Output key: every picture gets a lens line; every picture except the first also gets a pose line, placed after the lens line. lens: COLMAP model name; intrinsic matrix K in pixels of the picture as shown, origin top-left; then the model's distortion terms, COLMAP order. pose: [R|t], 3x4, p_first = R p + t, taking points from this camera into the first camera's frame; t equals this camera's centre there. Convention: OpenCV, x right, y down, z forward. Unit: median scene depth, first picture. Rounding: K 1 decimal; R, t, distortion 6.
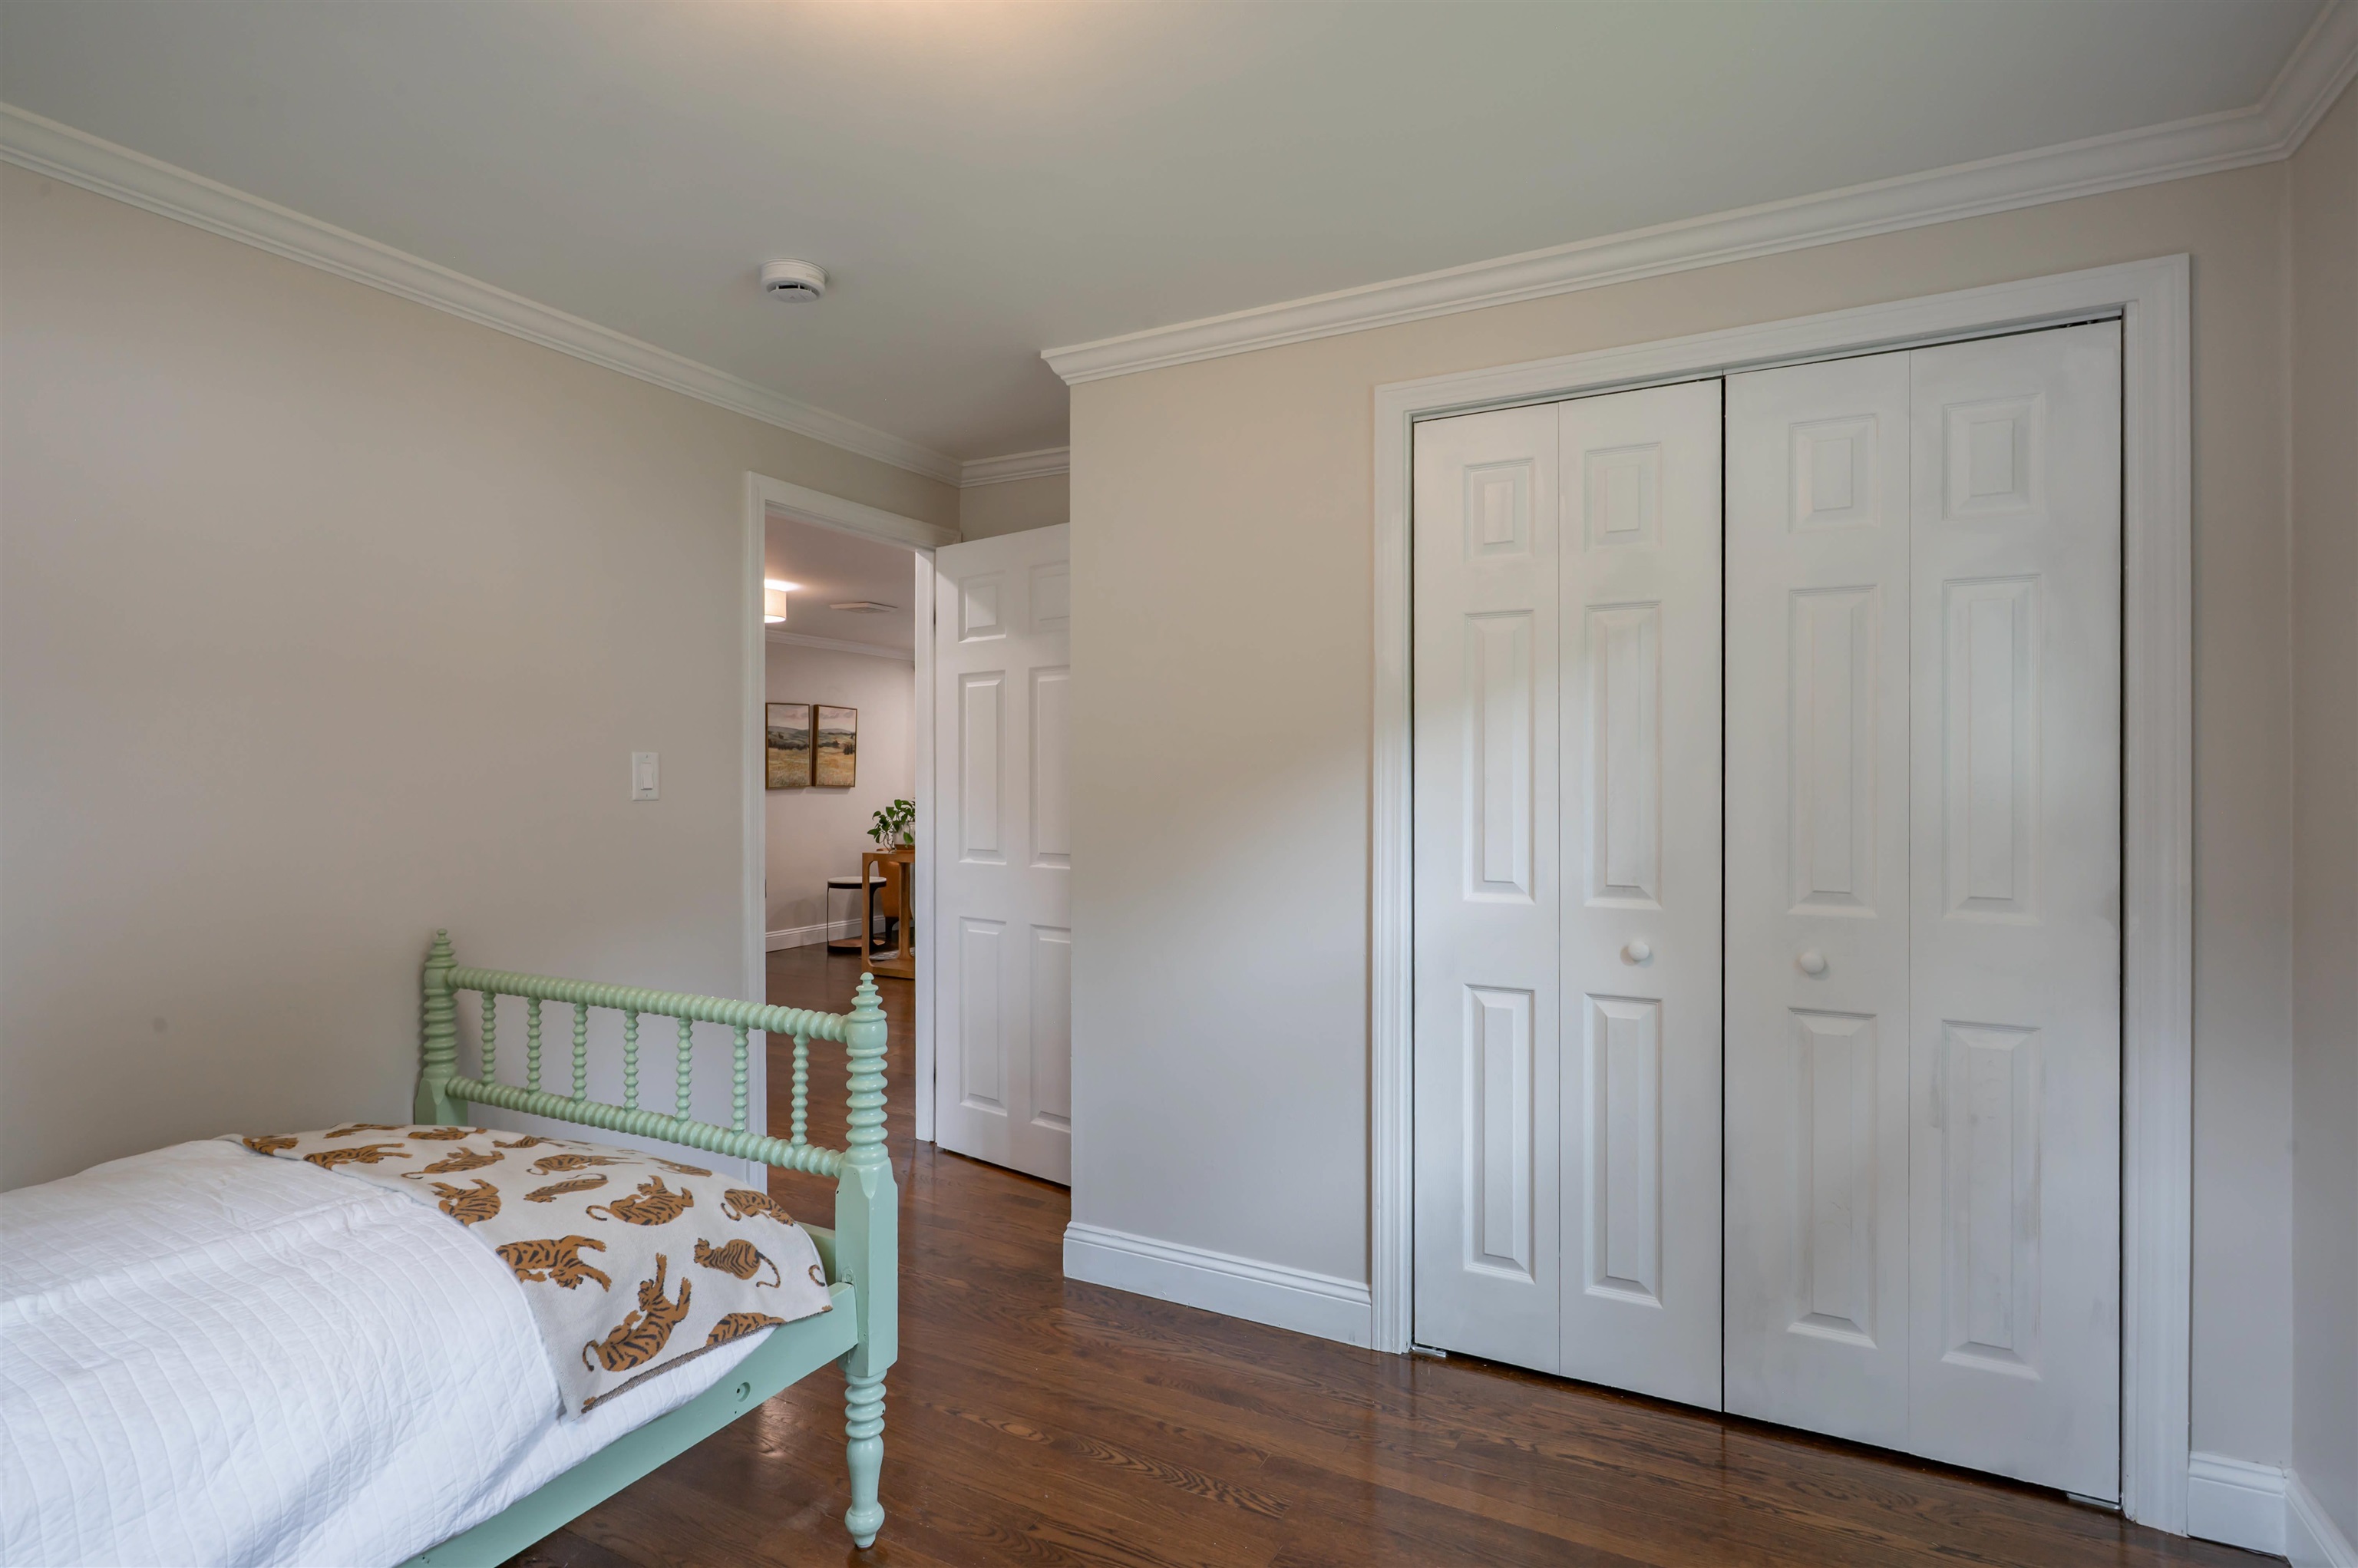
lens RADIAL K [[1145.8, 0, 1174.9], [0, 1145.8, 777.4], [0, 0, 1]] dist [0.000993, 0.000292]
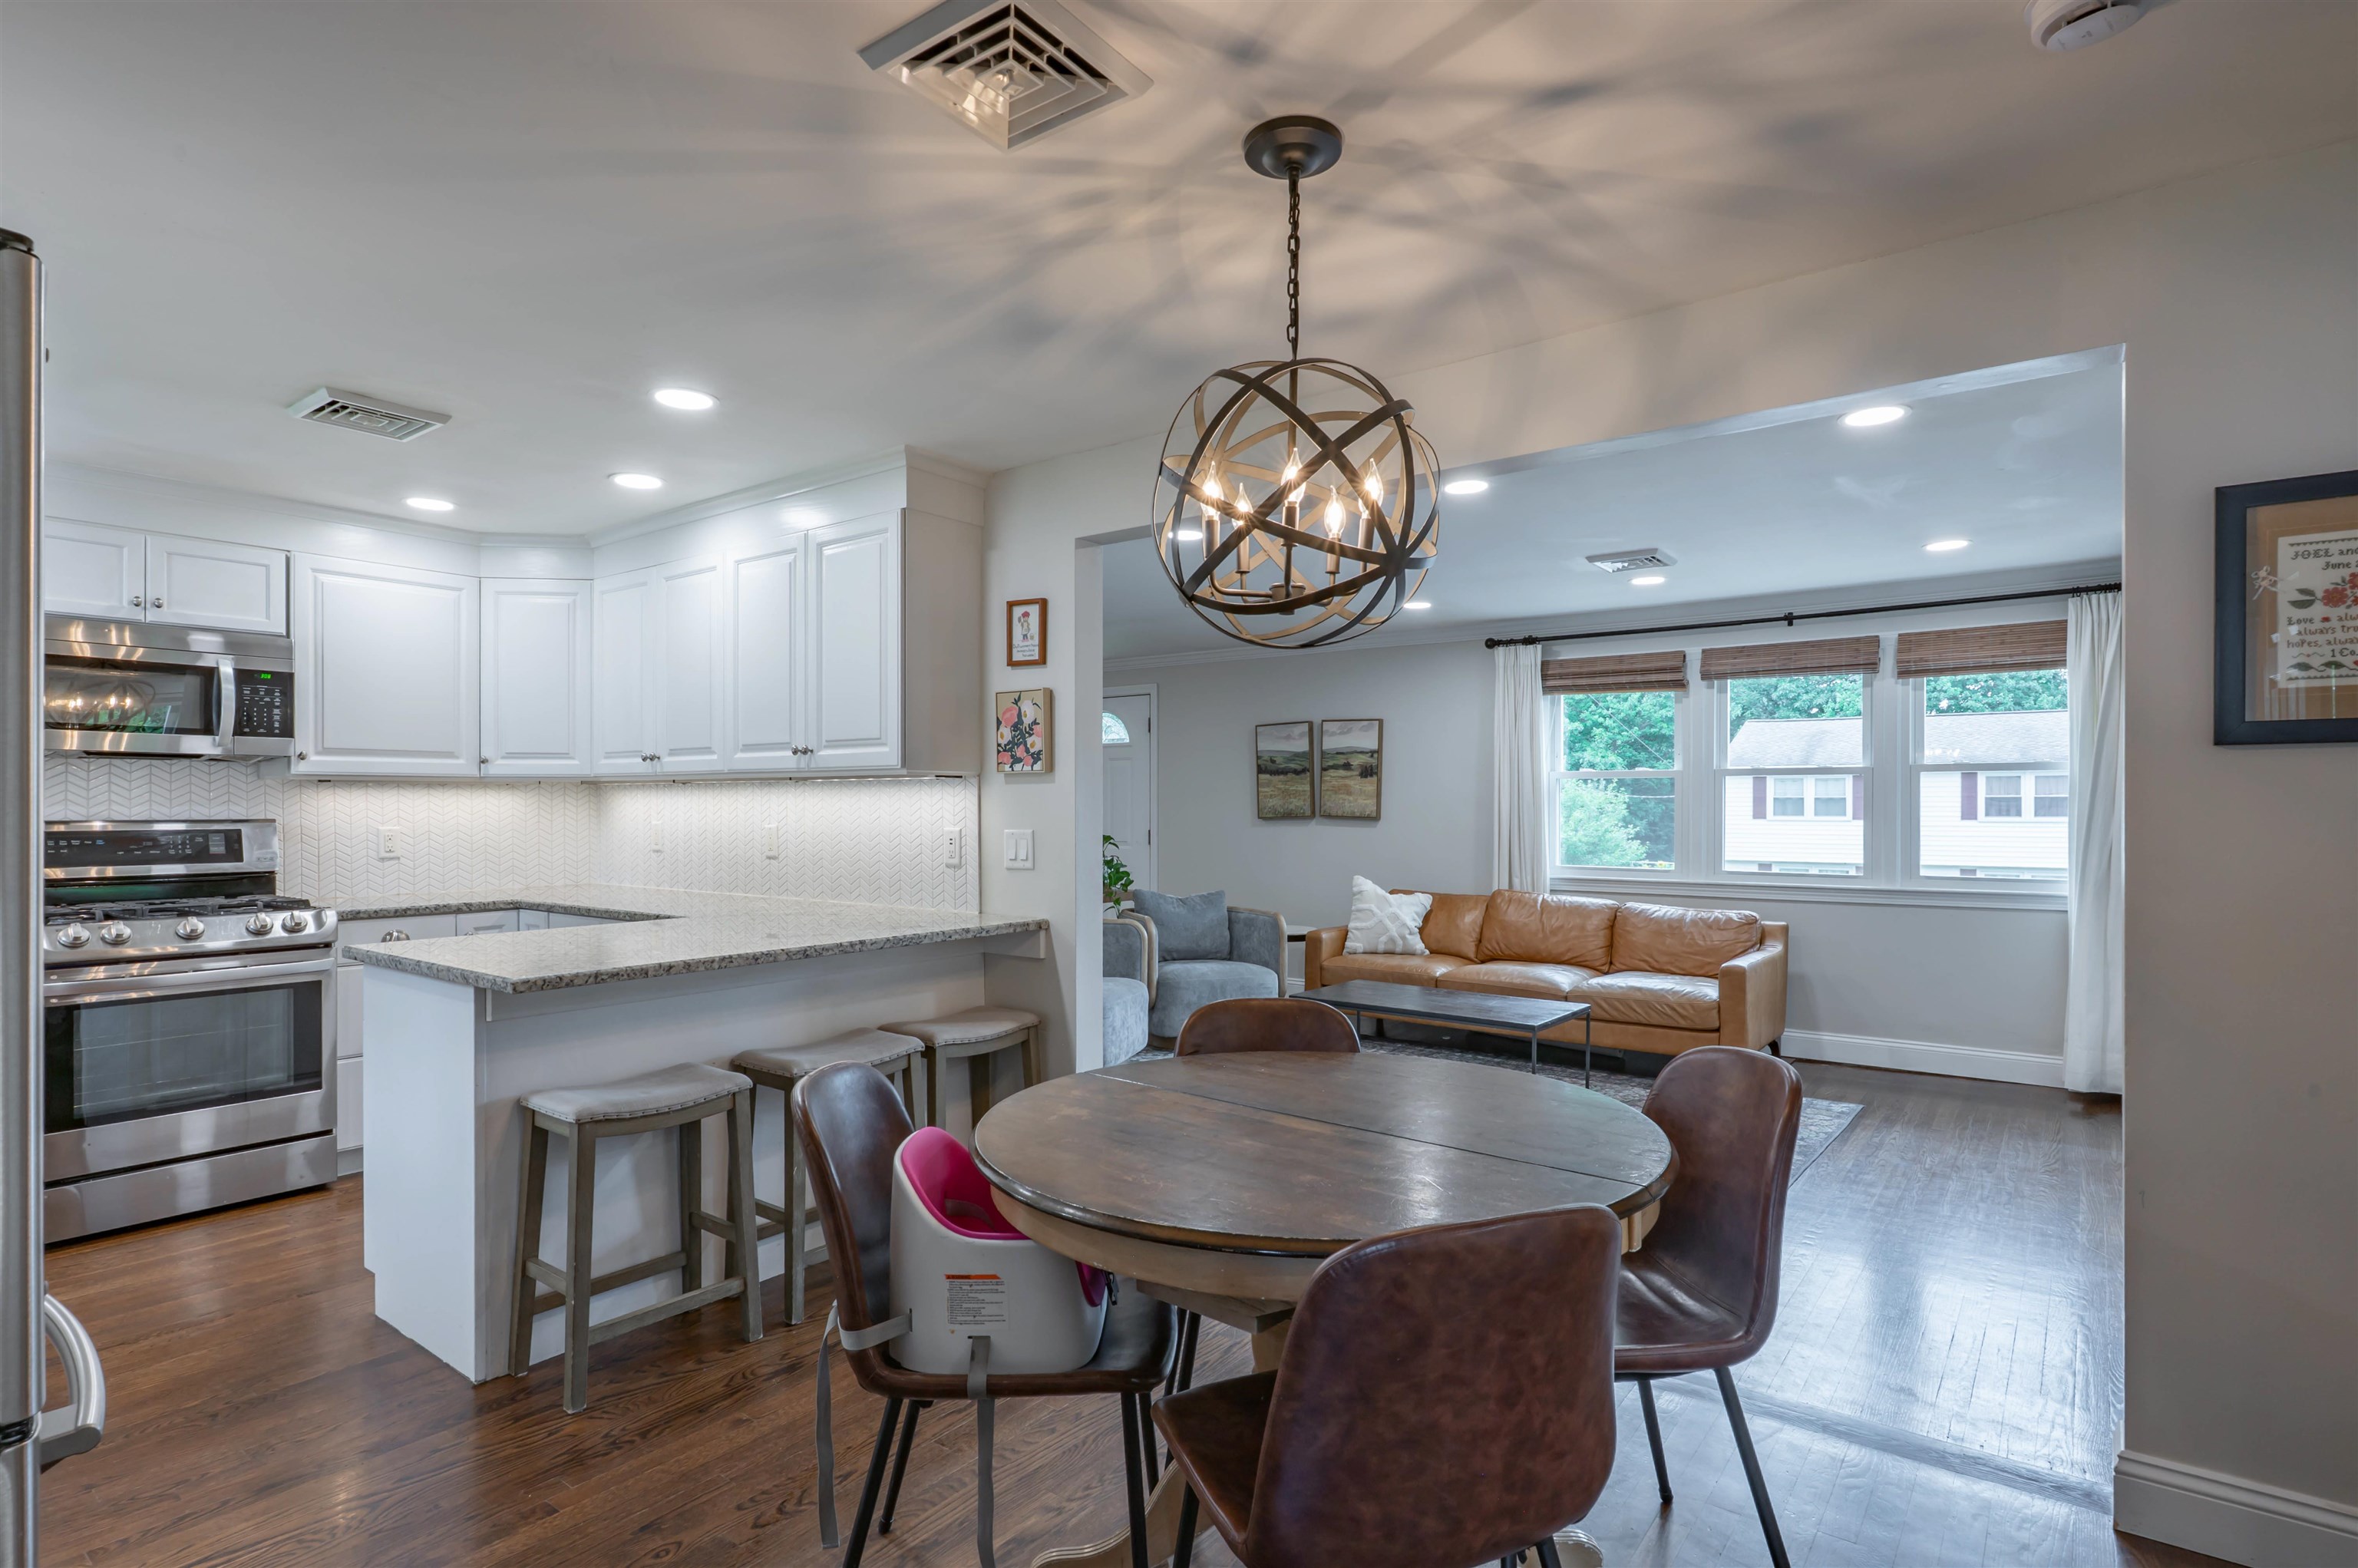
lens RADIAL K [[1182.4, 0, 1159.6], [0, 1182.4, 804.8], [0, 0, 1]] dist [-0.004903, 0.000155]
pose [[-0.194193, 0.000122, -0.980963, 0.572838], [-0.002485, 0.999997, 0.000616, -0.001409], [0.980960, 0.002557, -0.194192, 1.063972]]
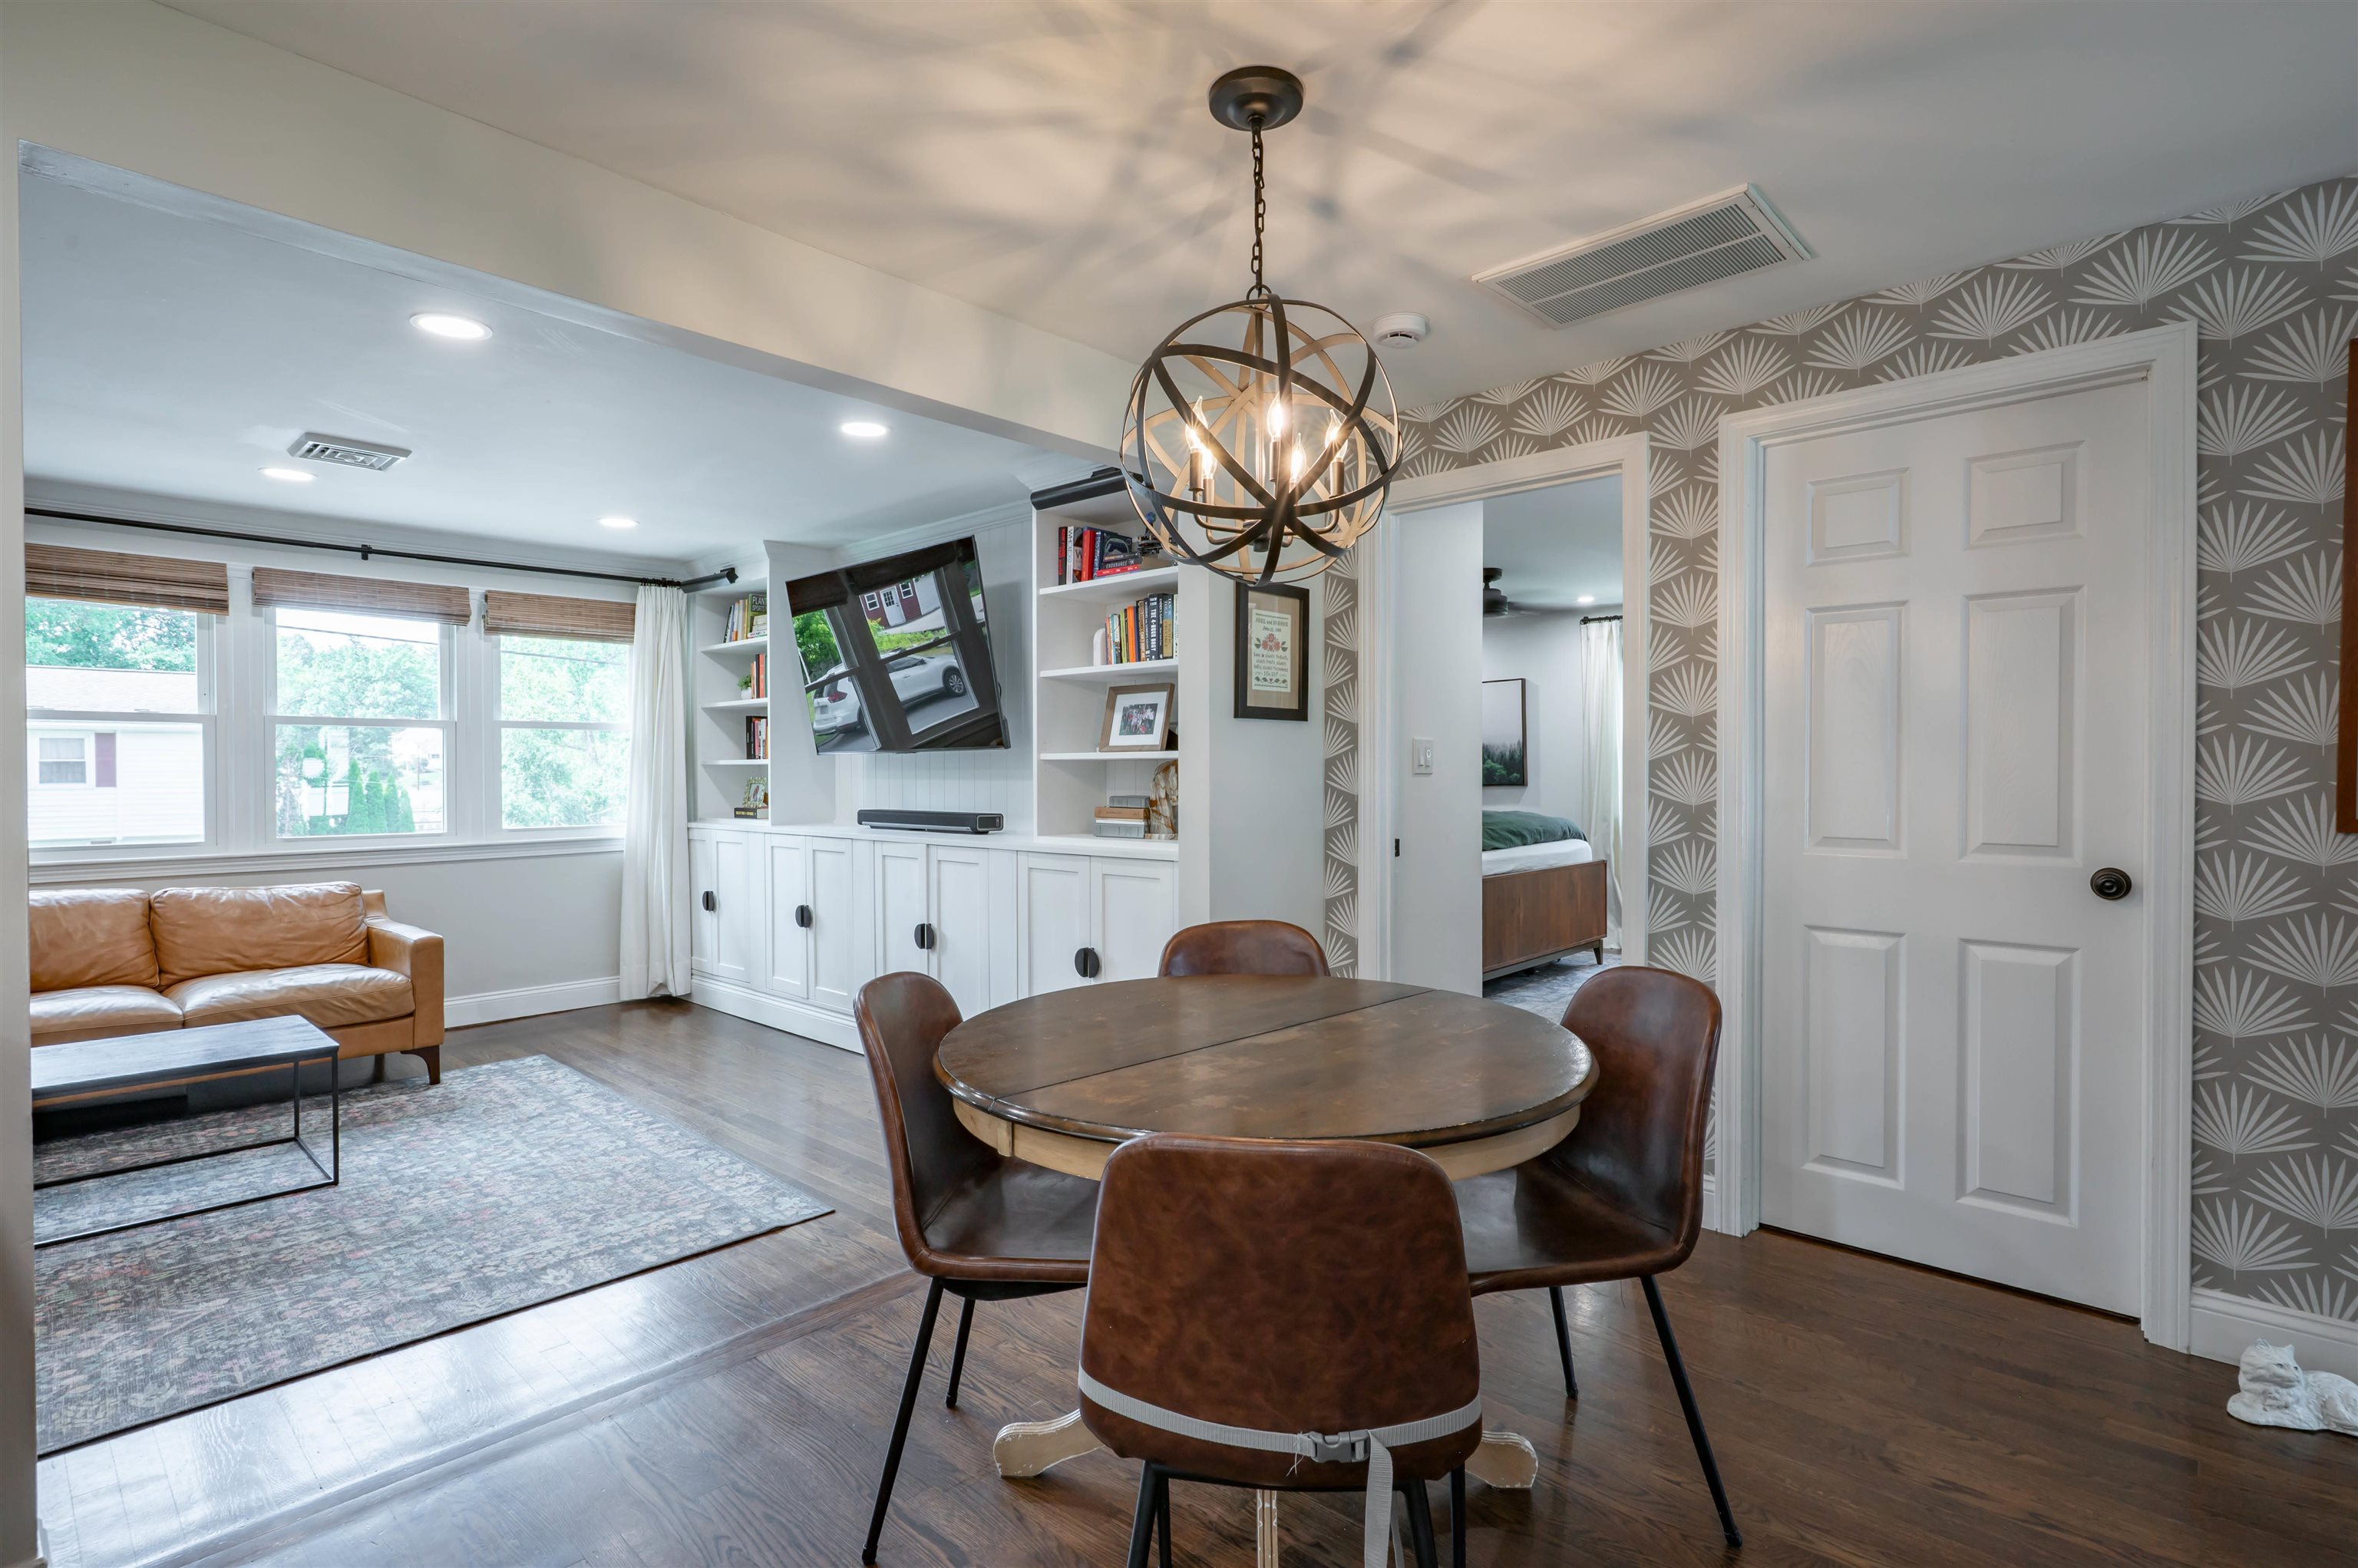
lens RADIAL K [[1137.8, 0, 1185.8], [0, 1137.8, 783.2], [0, 0, 1]] dist [0.001403, -0.000013]
pose [[0.964107, -0.000009, -0.265515, 0.397942], [0.002752, 0.999947, 0.009960, 0.005793], [0.265500, -0.010333, 0.964055, 0.829624]]
